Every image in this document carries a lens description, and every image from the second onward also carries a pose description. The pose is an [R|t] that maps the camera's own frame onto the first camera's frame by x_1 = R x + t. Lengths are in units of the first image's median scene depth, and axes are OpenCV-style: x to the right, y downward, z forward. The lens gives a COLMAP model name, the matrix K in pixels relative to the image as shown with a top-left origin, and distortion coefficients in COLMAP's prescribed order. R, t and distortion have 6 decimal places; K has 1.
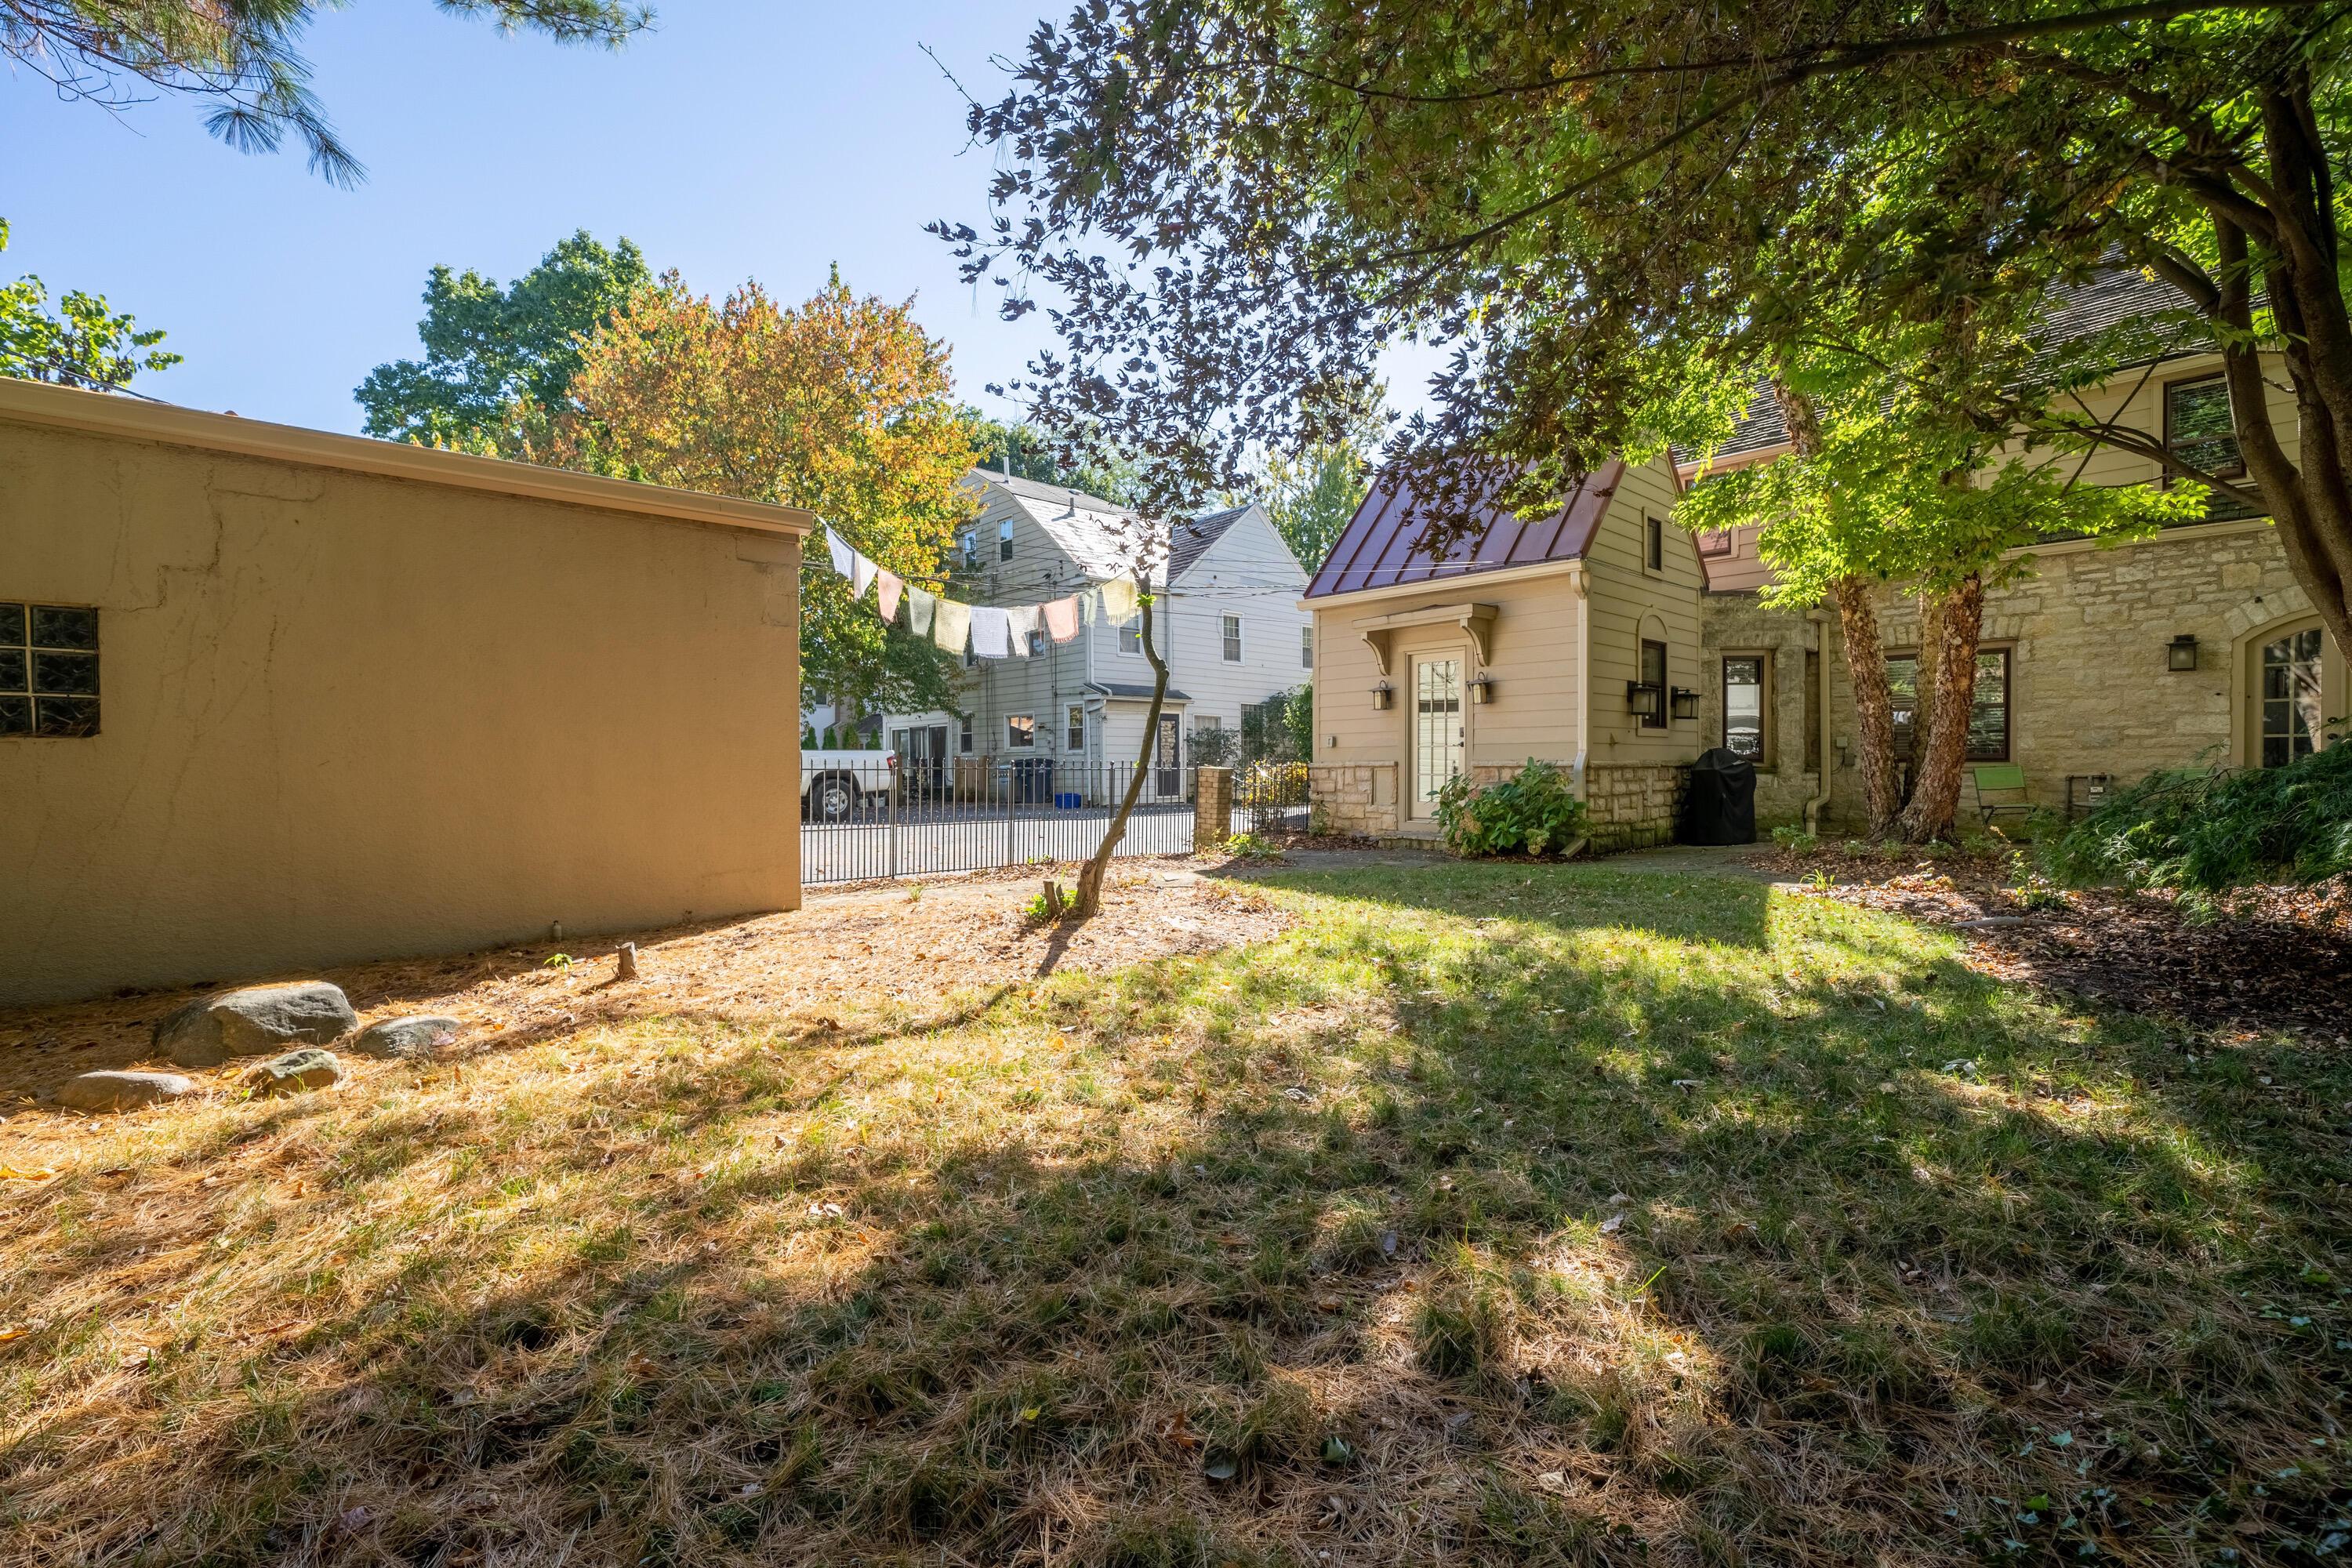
lens RADIAL K [[1002.6, 0, 1173.3], [0, 1002.6, 778.2], [0, 0, 1]] dist [0.001918, 0.000767]
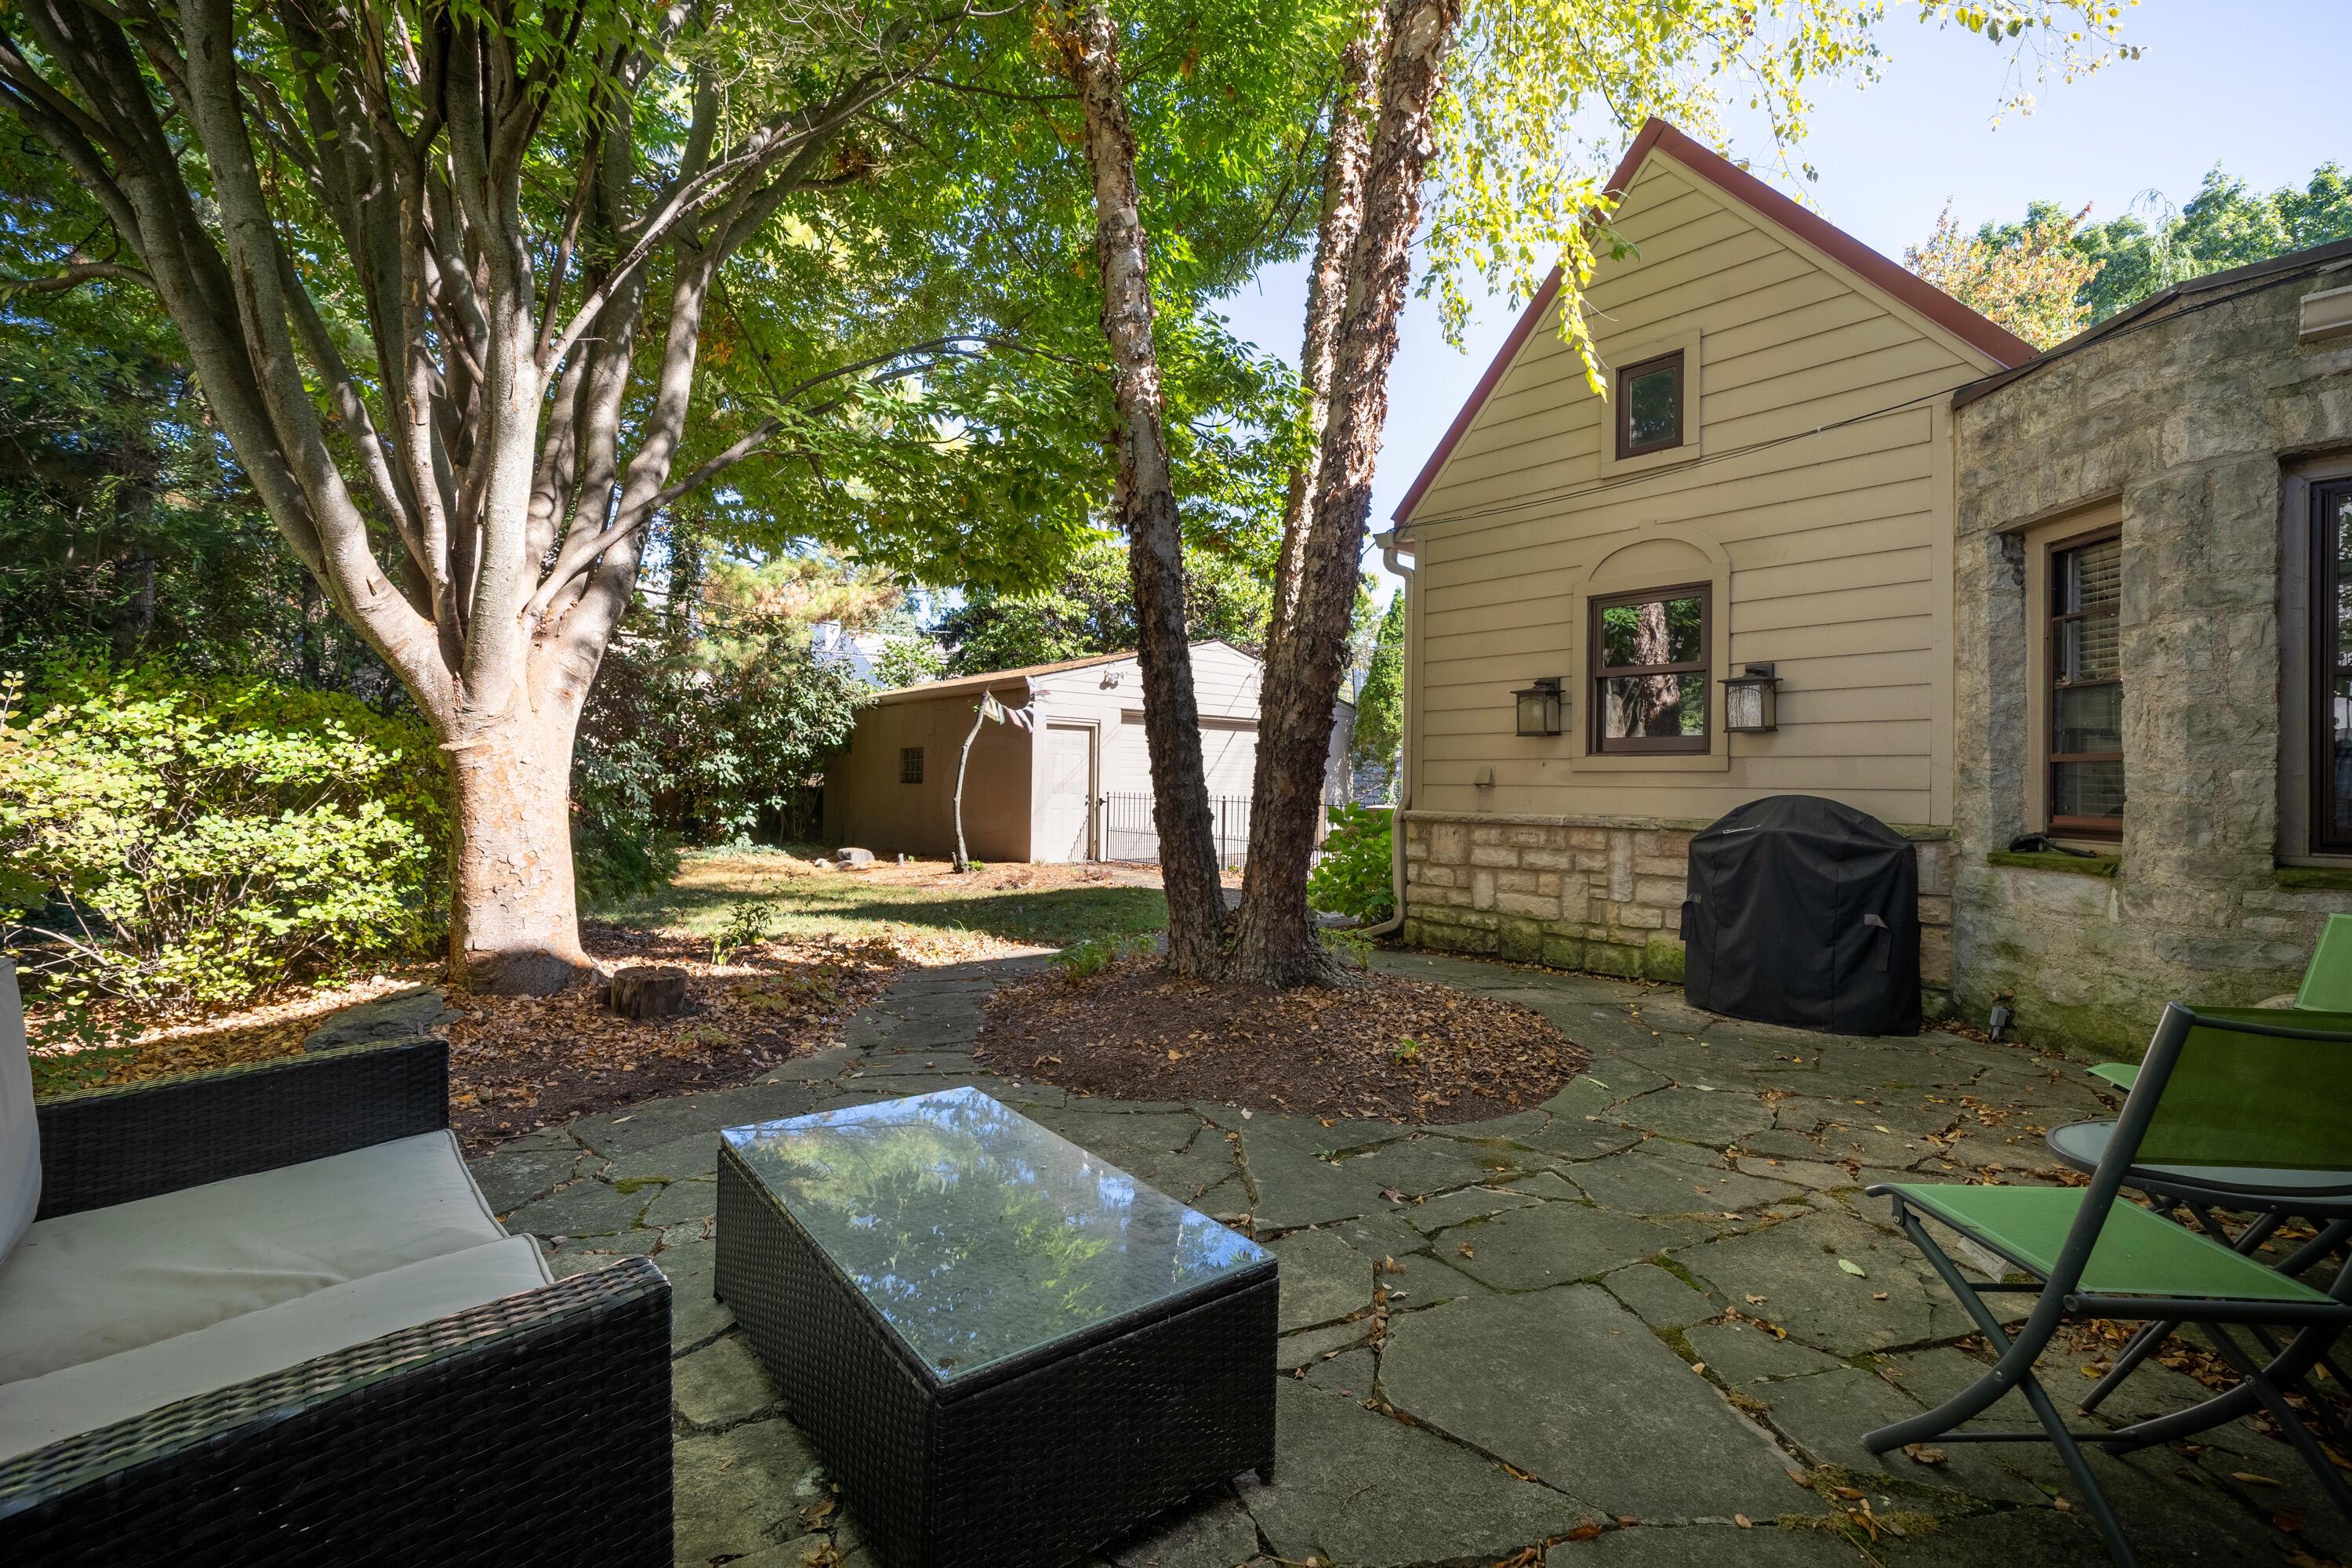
lens RADIAL K [[1002.6, 0, 1172.3], [0, 1002.6, 781.0], [0, 0, 1]] dist [0.001918, 0.000767]
pose [[-0.002894, 0.002353, -0.999993, 0.968920], [-0.025082, 0.999682, 0.002424, -0.030274], [0.999681, 0.025089, -0.002834, 0.726863]]
